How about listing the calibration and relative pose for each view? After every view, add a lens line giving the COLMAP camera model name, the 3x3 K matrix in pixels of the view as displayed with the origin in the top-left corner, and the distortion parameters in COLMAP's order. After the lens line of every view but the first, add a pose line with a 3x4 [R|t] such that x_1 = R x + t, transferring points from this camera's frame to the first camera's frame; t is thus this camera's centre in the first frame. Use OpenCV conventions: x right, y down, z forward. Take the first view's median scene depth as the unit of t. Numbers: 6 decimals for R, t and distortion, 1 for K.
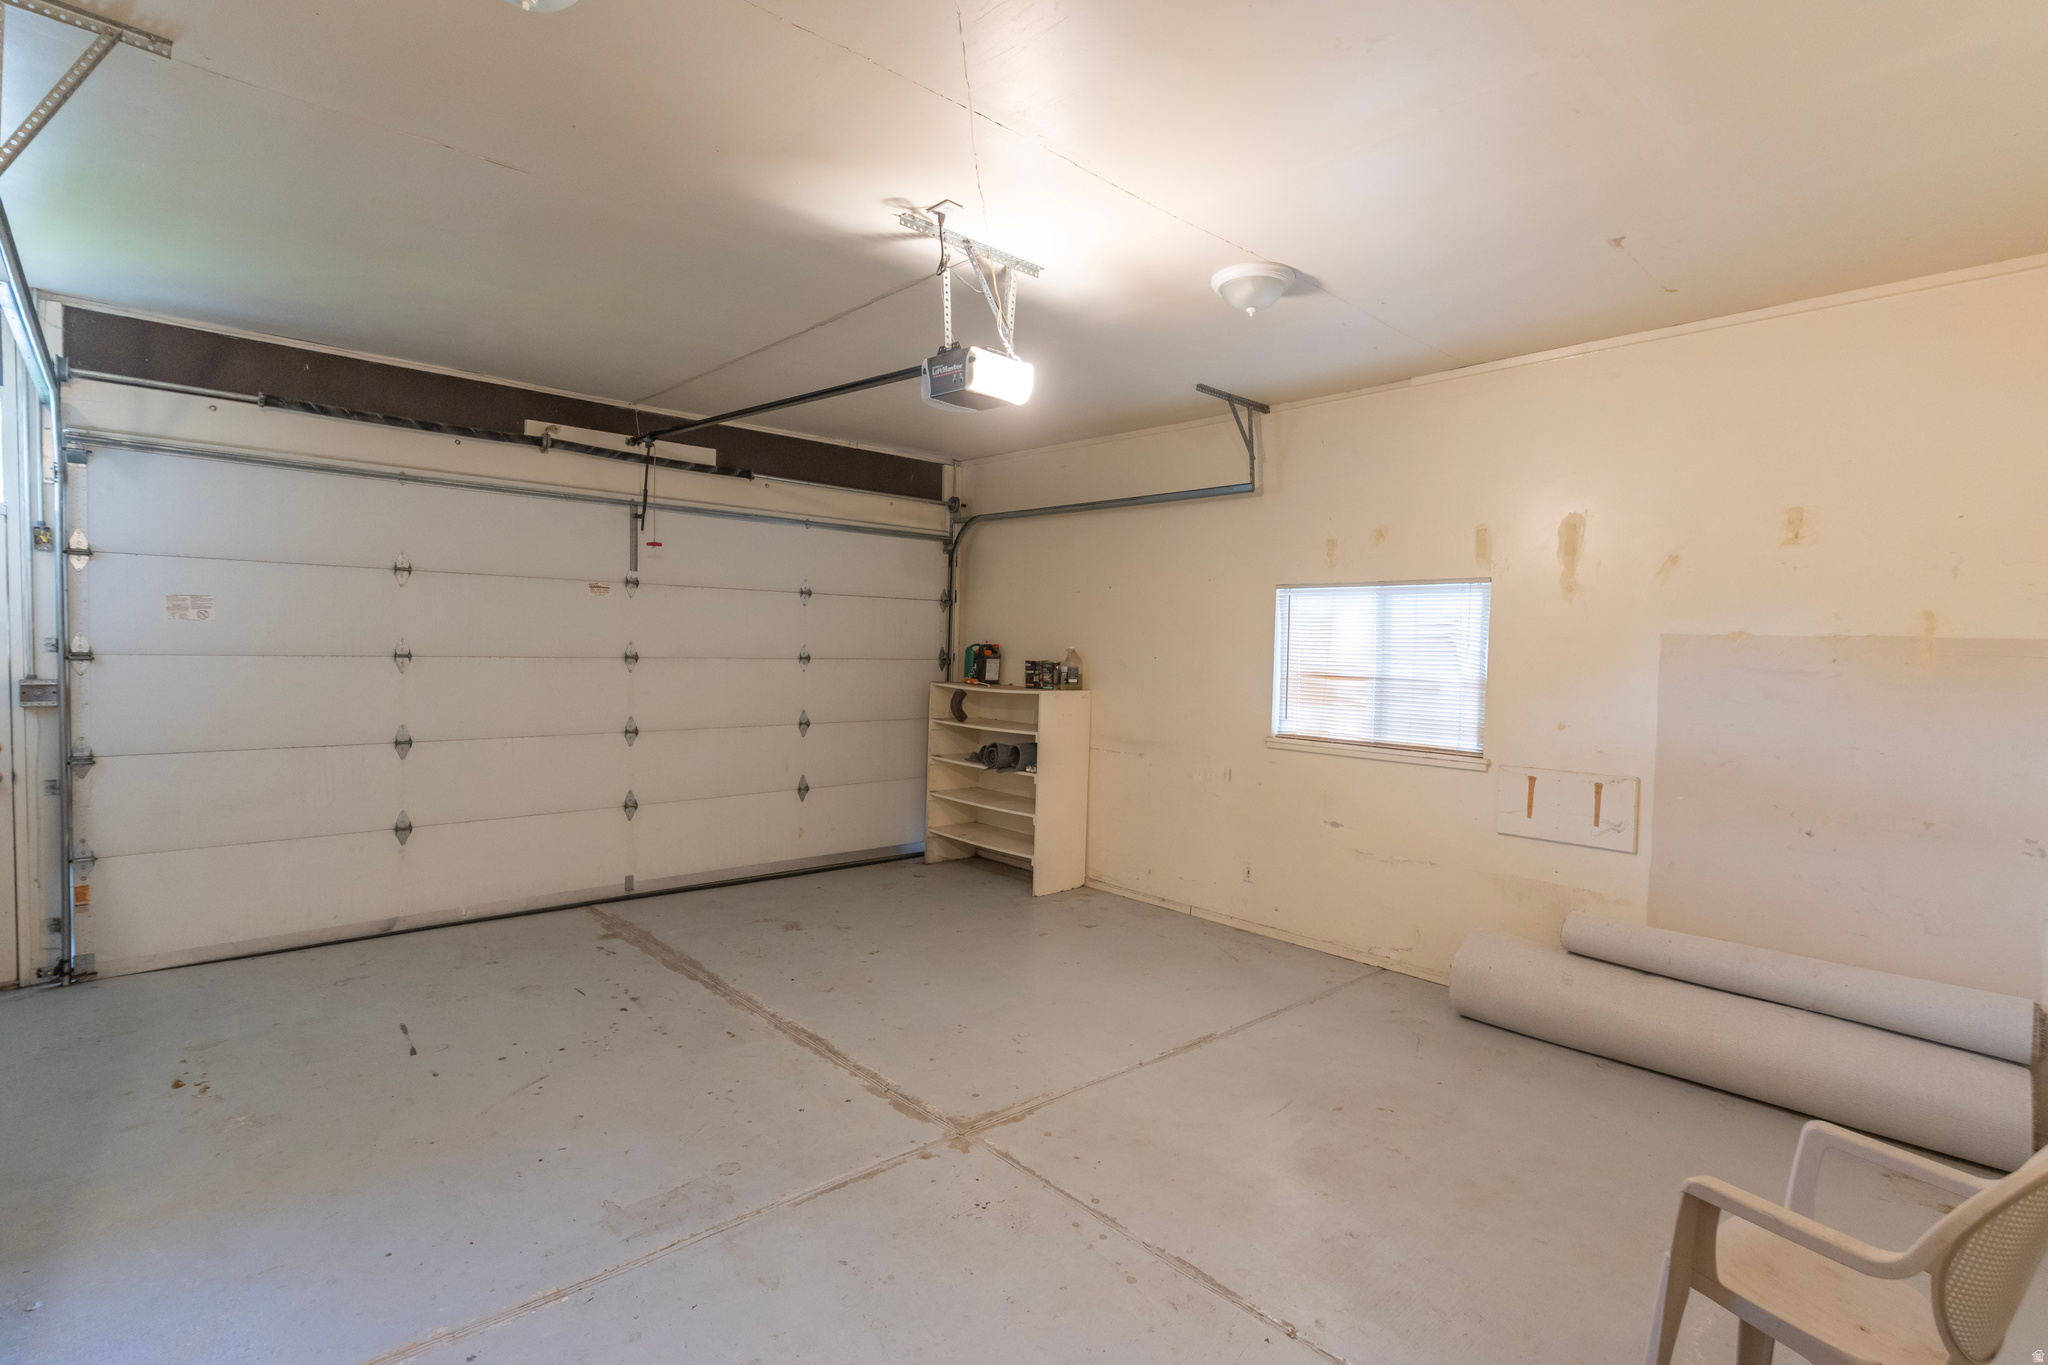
lens RADIAL K [[982.6, 0, 1023.3], [0, 982.6, 682.6], [0, 0, 1]] dist [0.012722, -0.000516]
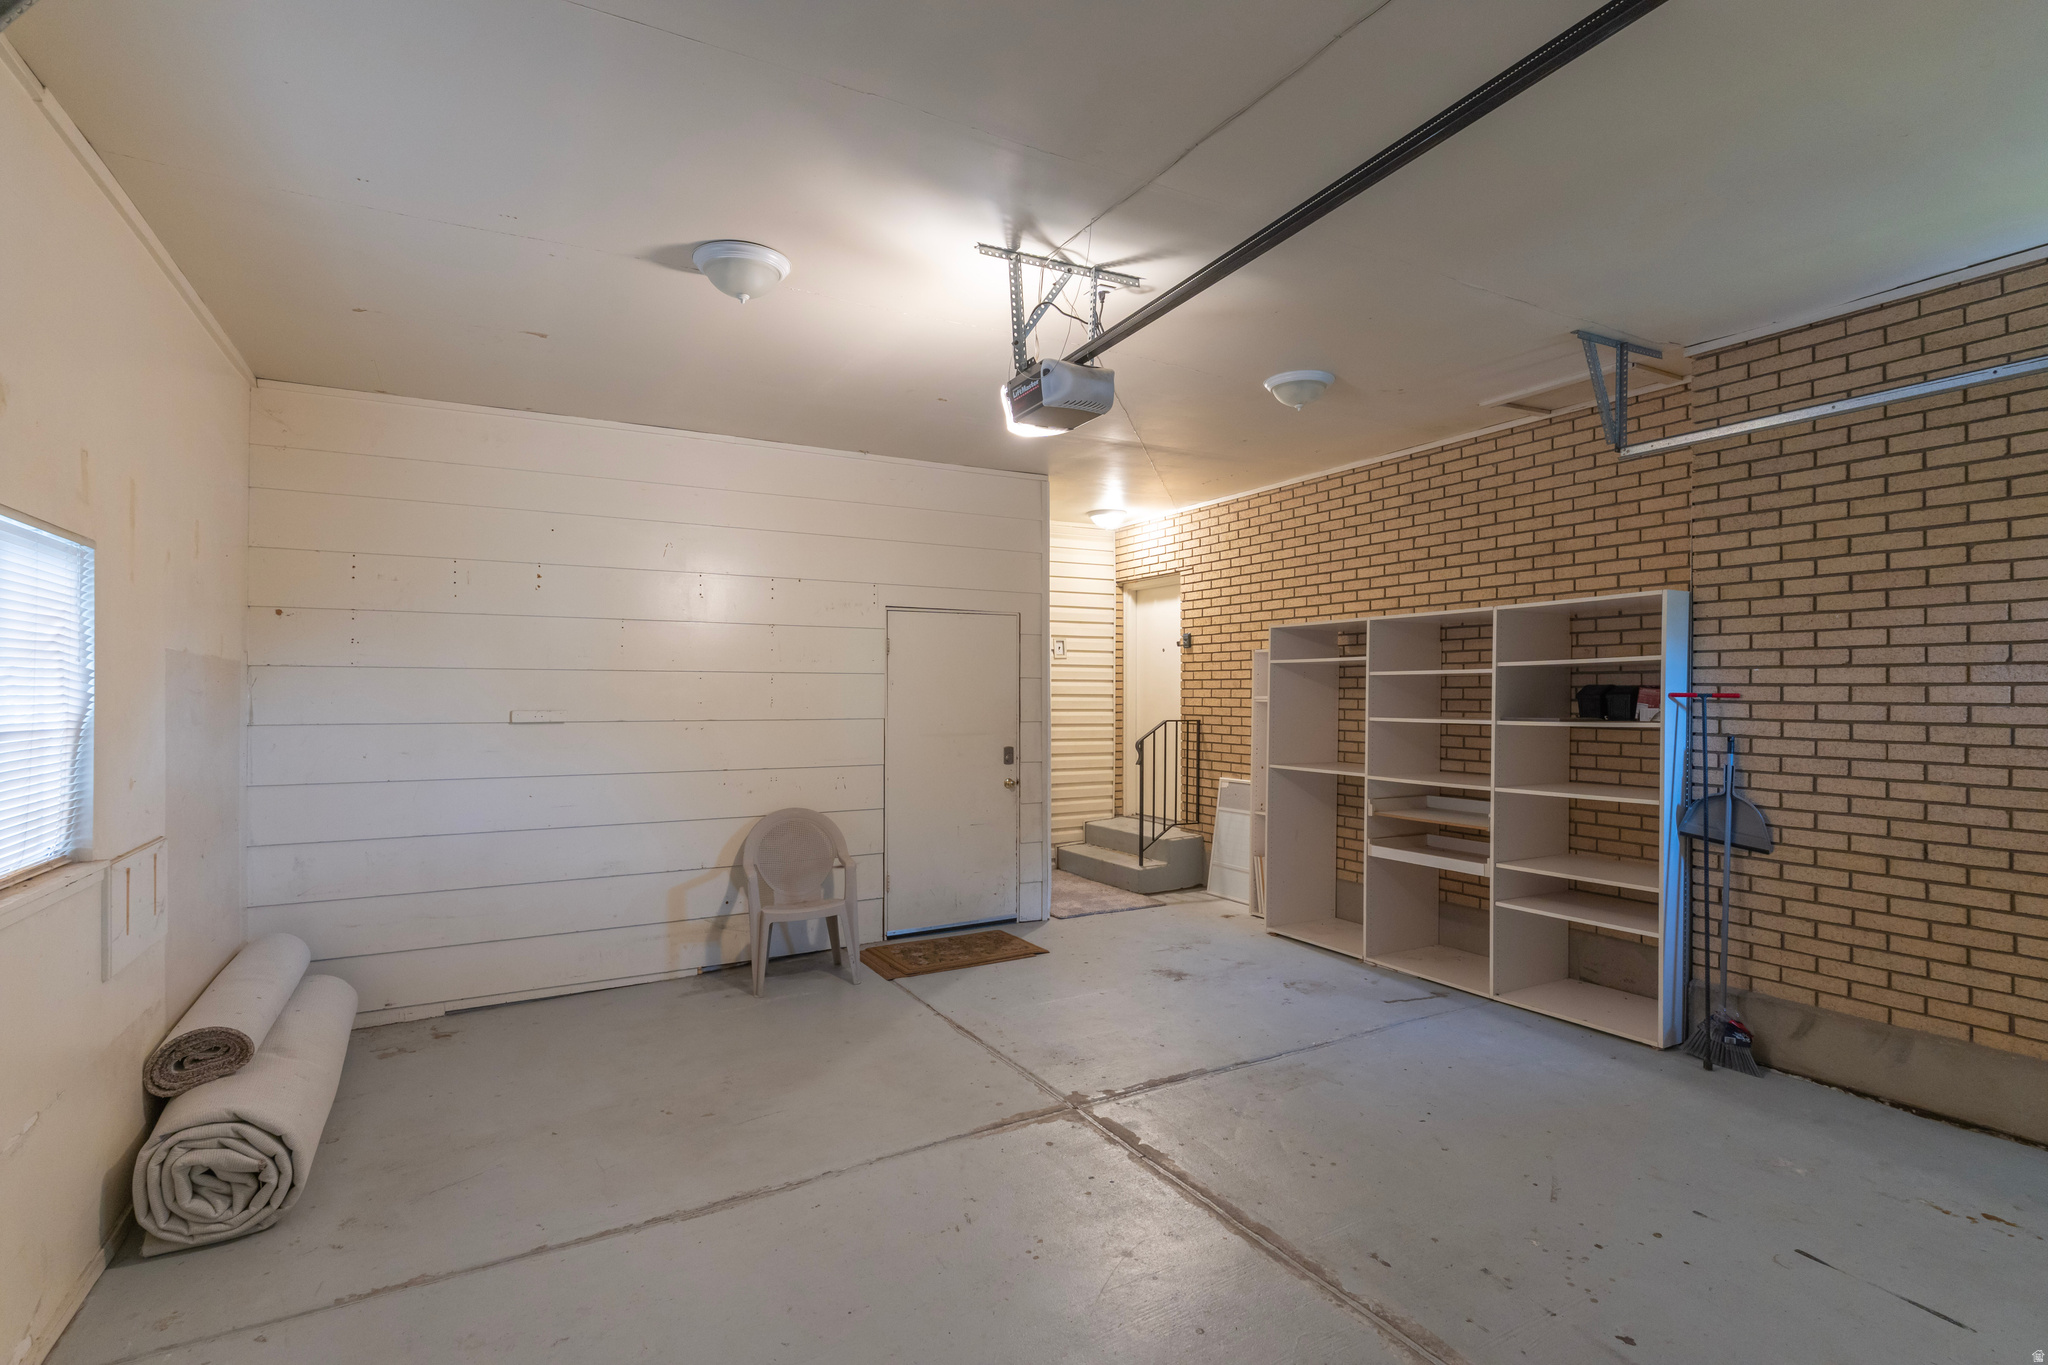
lens RADIAL K [[982.6, 0, 1028.7], [0, 982.6, 685.7], [0, 0, 1]] dist [0.012722, -0.000516]
pose [[-0.973052, -0.008549, 0.230428, -0.247759], [-0.000402, 0.999374, 0.035379, -0.058593], [-0.230586, 0.034333, -0.972446, 1.936965]]
